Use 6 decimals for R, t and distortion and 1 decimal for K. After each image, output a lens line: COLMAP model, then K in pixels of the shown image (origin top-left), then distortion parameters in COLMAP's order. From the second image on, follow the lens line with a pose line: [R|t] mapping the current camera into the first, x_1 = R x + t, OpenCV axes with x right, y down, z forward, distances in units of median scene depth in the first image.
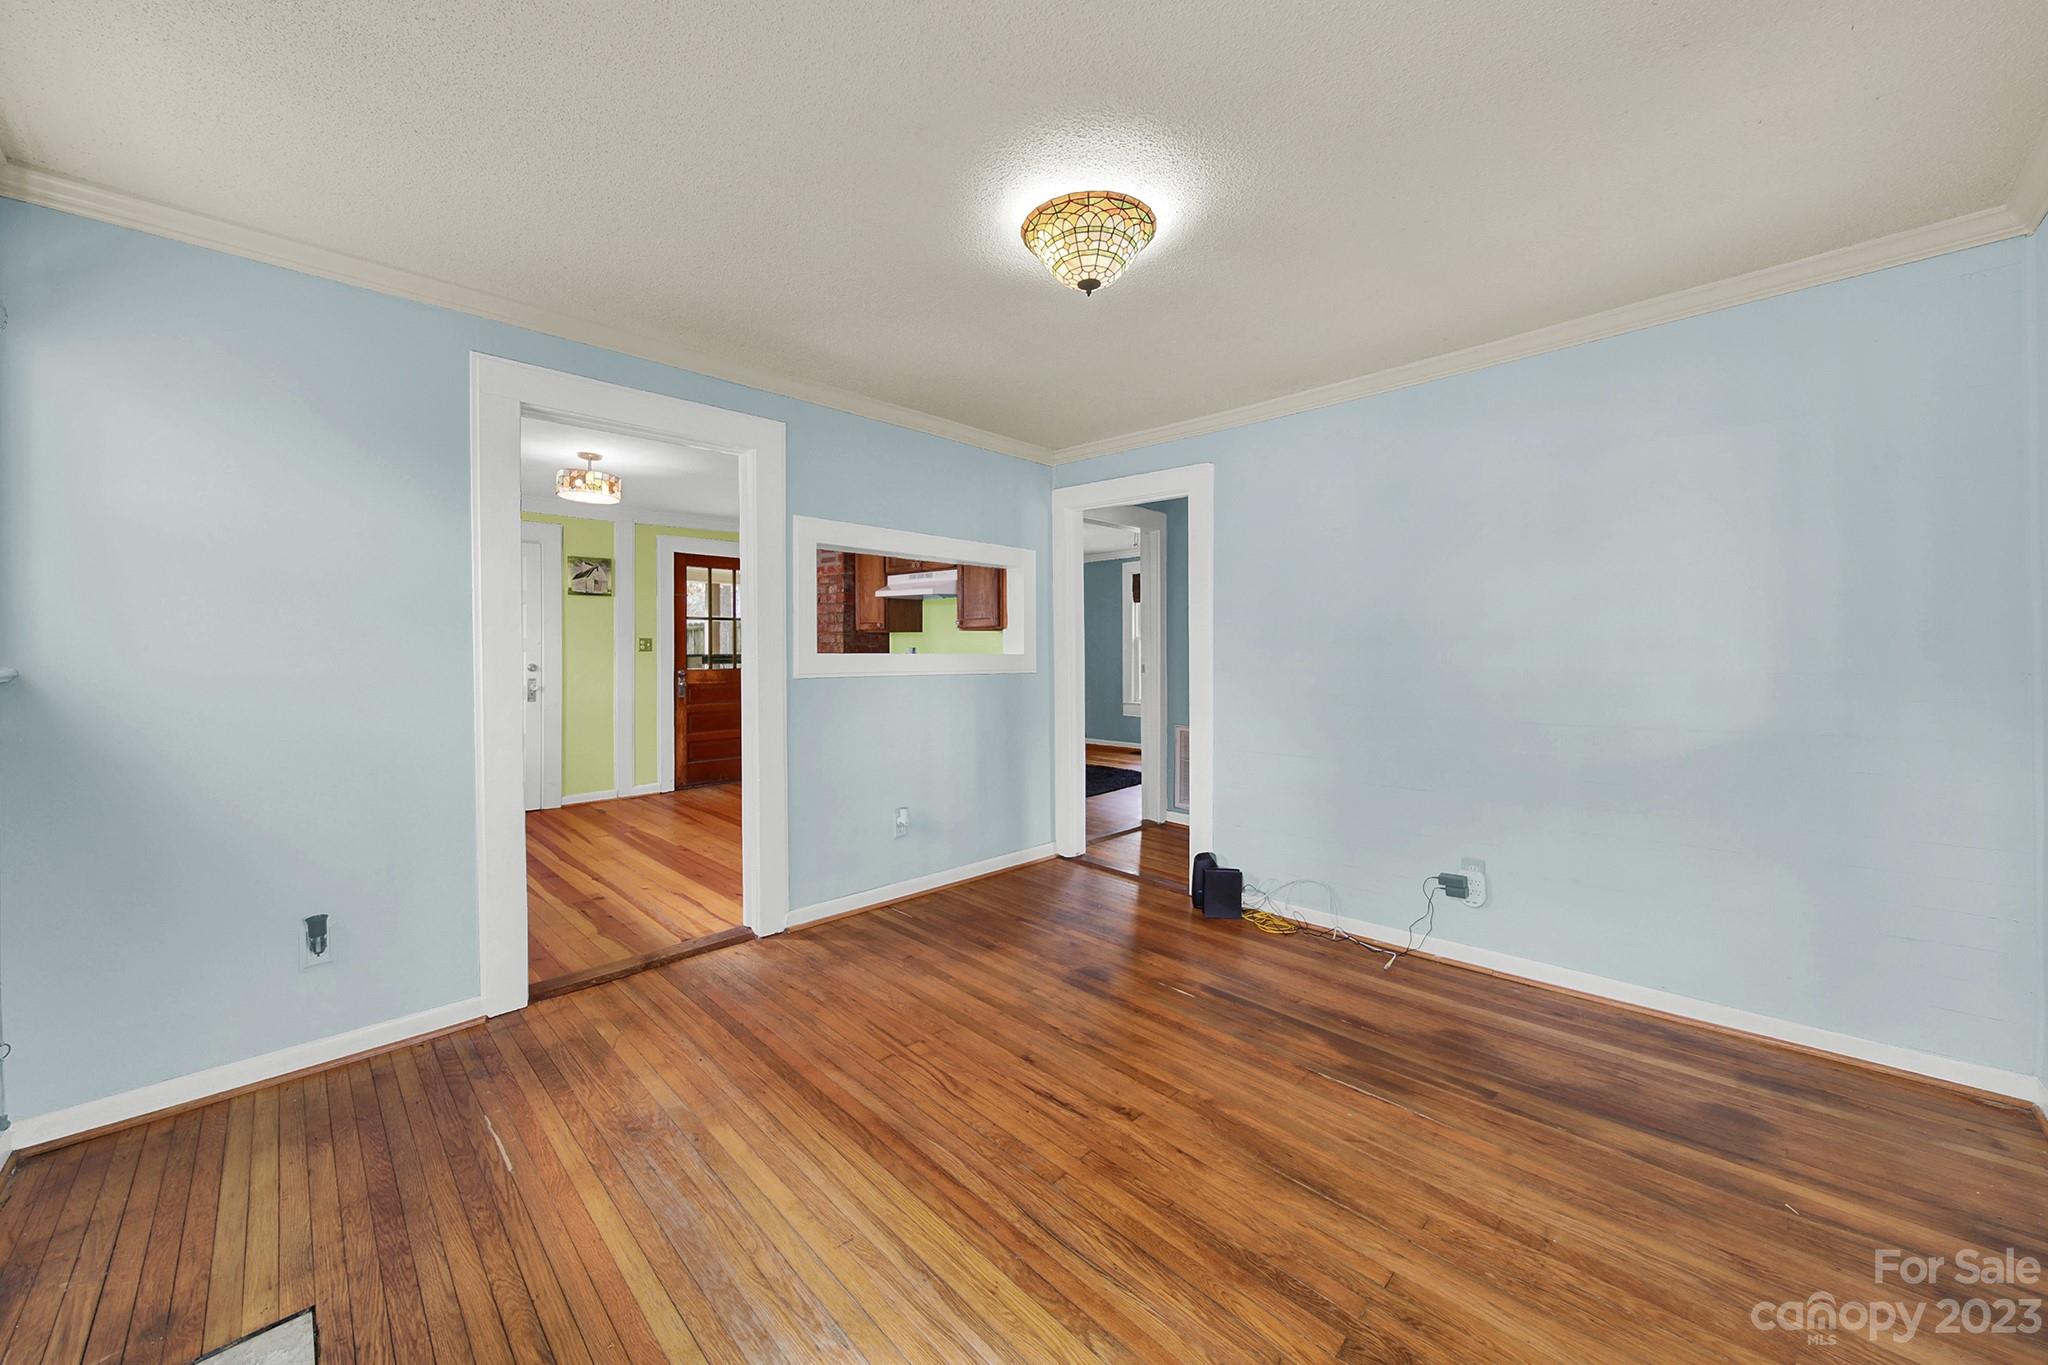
lens RADIAL K [[739.1, 0, 1018.9], [0, 739.1, 655.4], [0, 0, 1]] dist [0.000530, -0.000063]
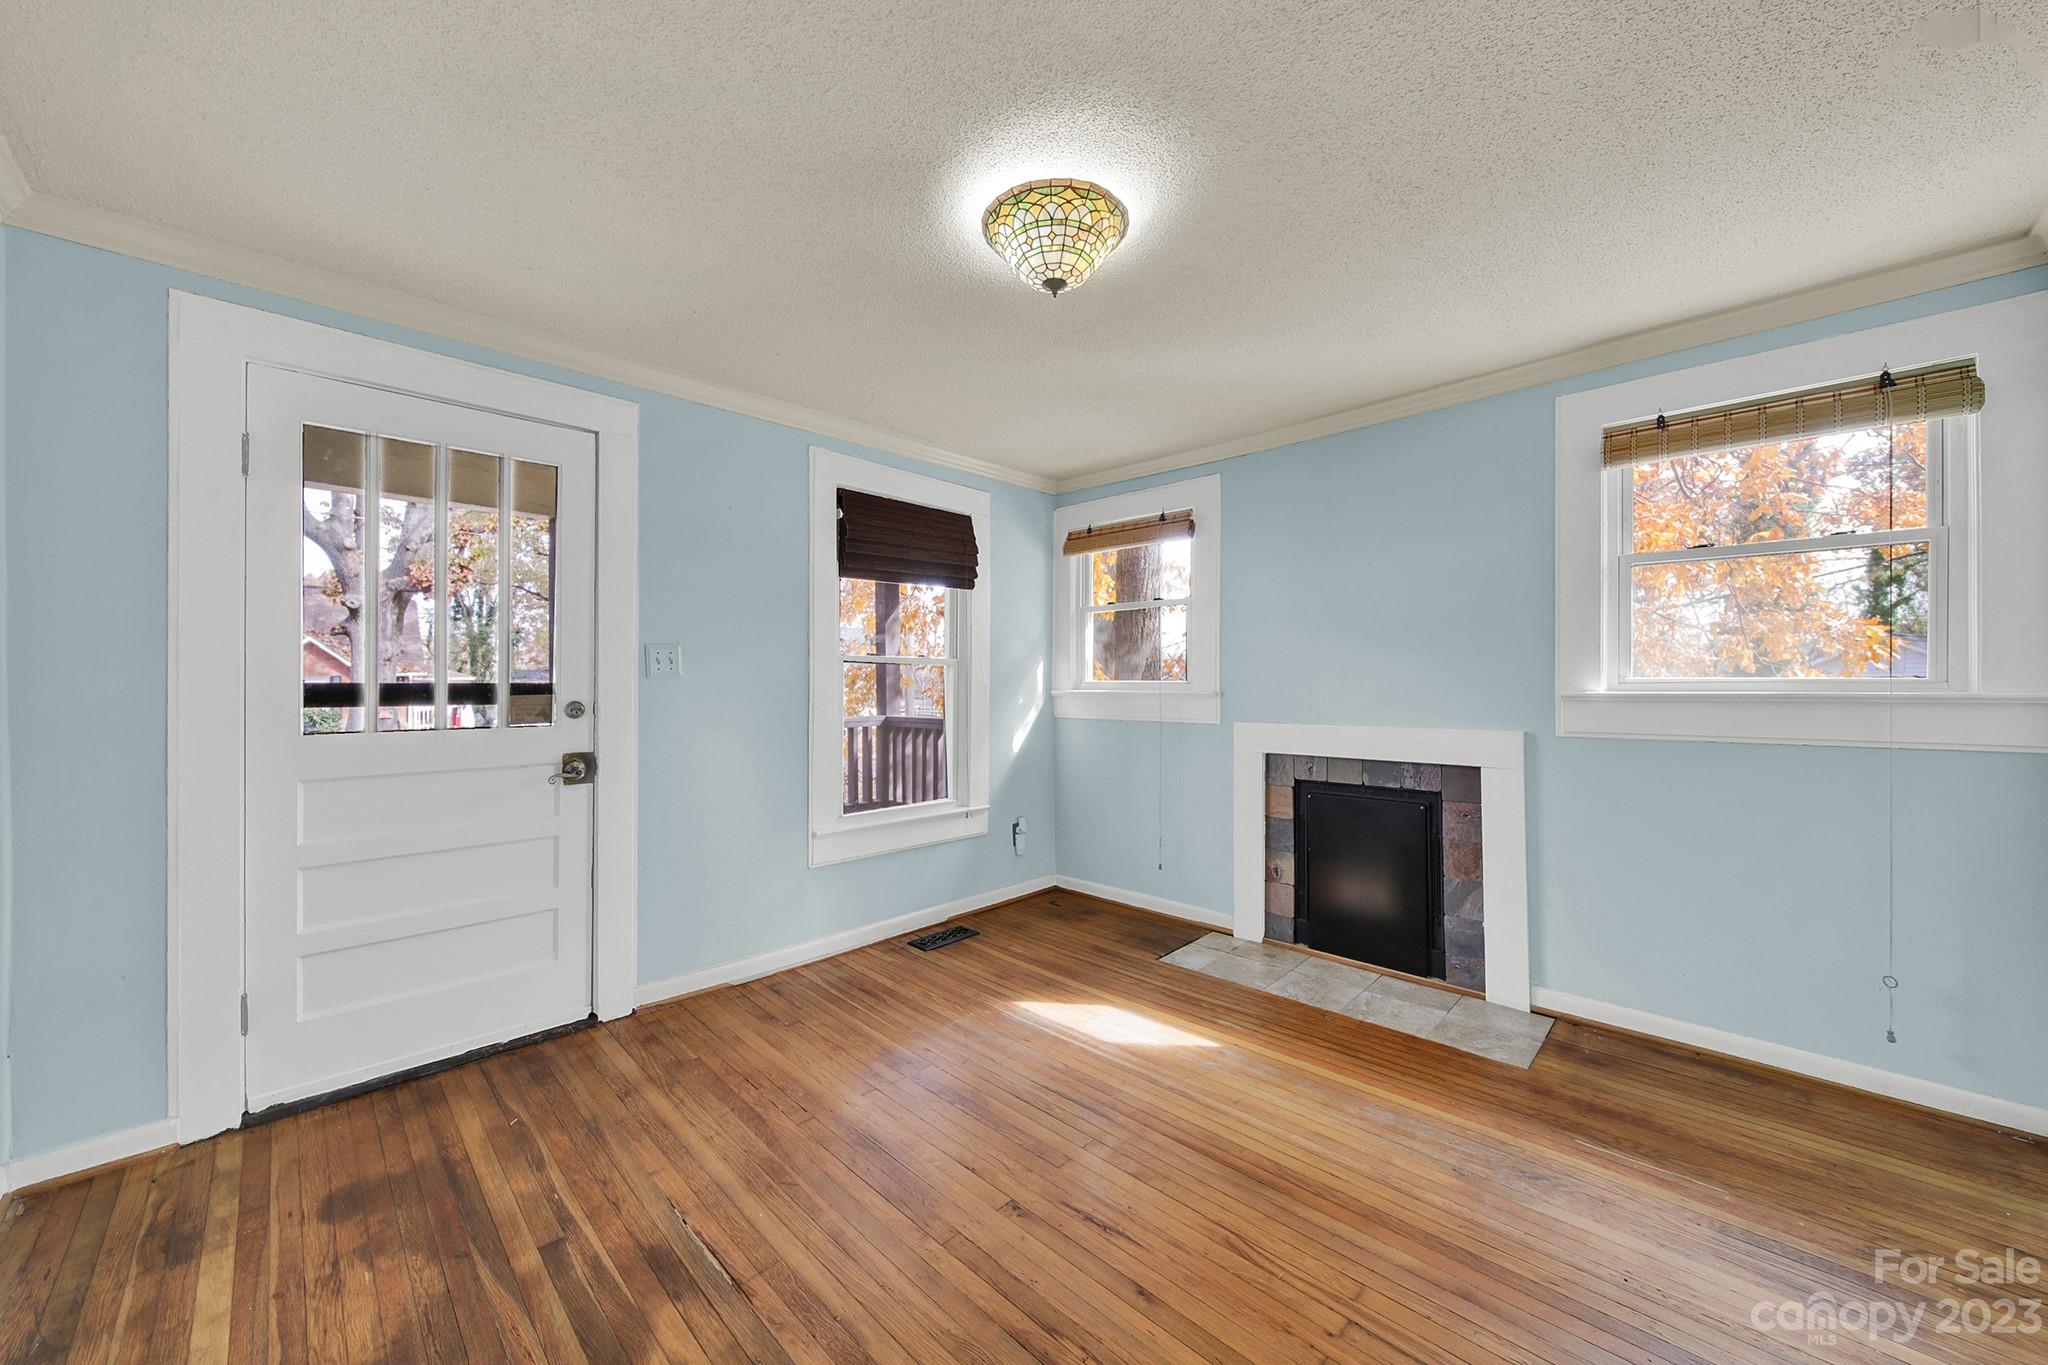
lens RADIAL K [[741.9, 0, 1015.3], [0, 741.9, 679.8], [0, 0, 1]] dist [0.001035, 0.000042]
pose [[-0.999970, 0.006699, -0.003816, 0.116810], [0.006661, 0.999927, 0.010115, -0.015066], [0.003883, 0.010089, -0.999942, 1.501071]]
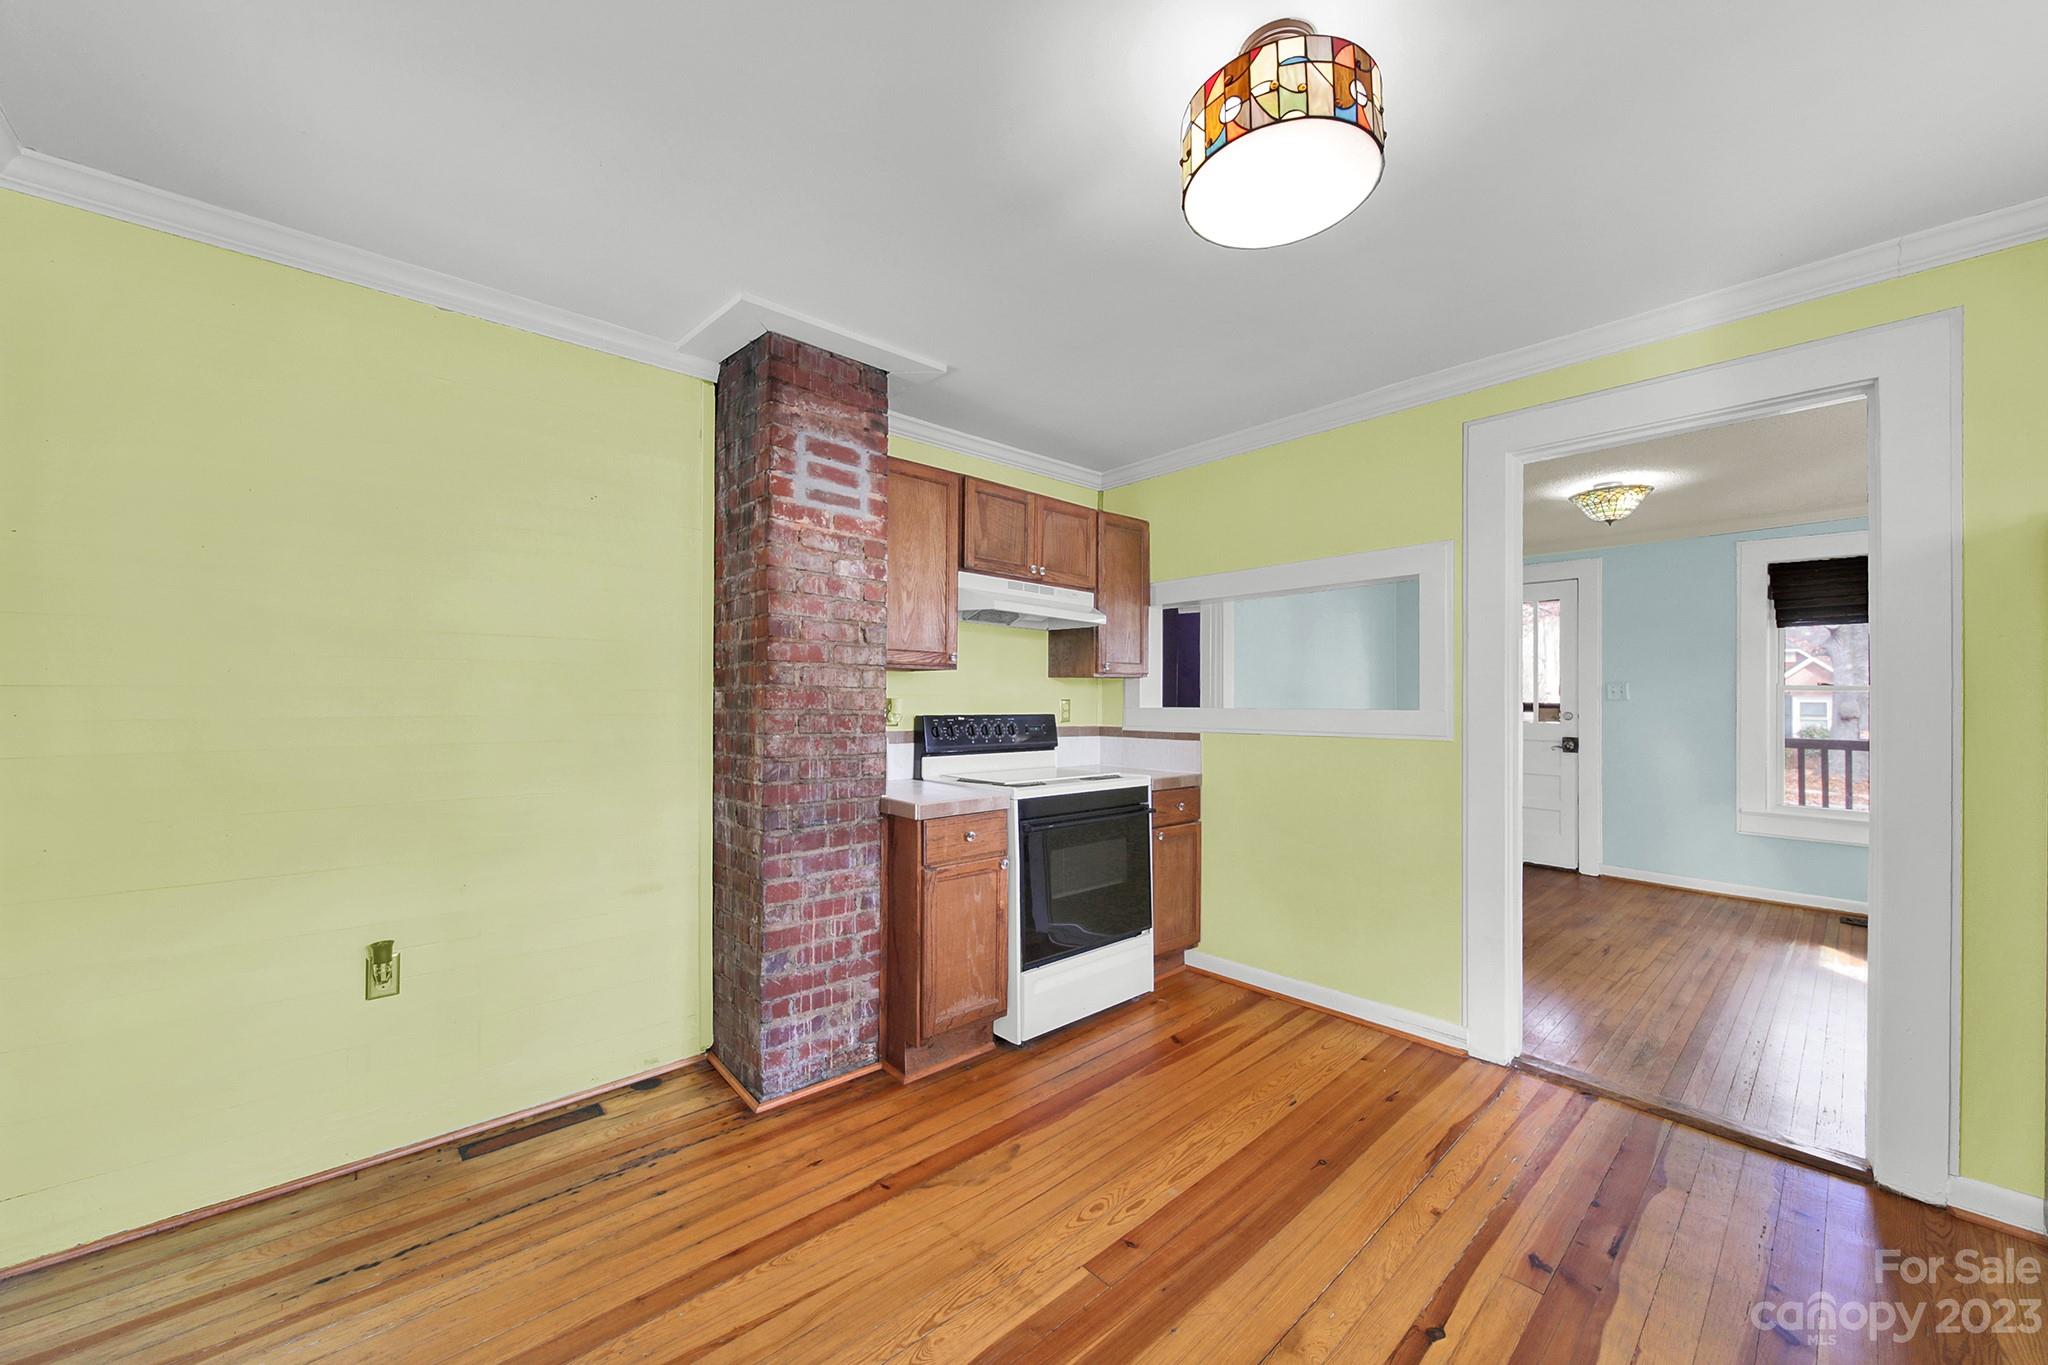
lens RADIAL K [[755.3, 0, 1036.1], [0, 755.3, 686.7], [0, 0, 1]] dist [0.000731, -0.000056]
pose [[0.043941, 0.015822, 0.998909, -1.554763], [0.002636, 0.999869, -0.015953, -0.021917], [-0.999031, 0.003335, 0.043893, 1.910159]]
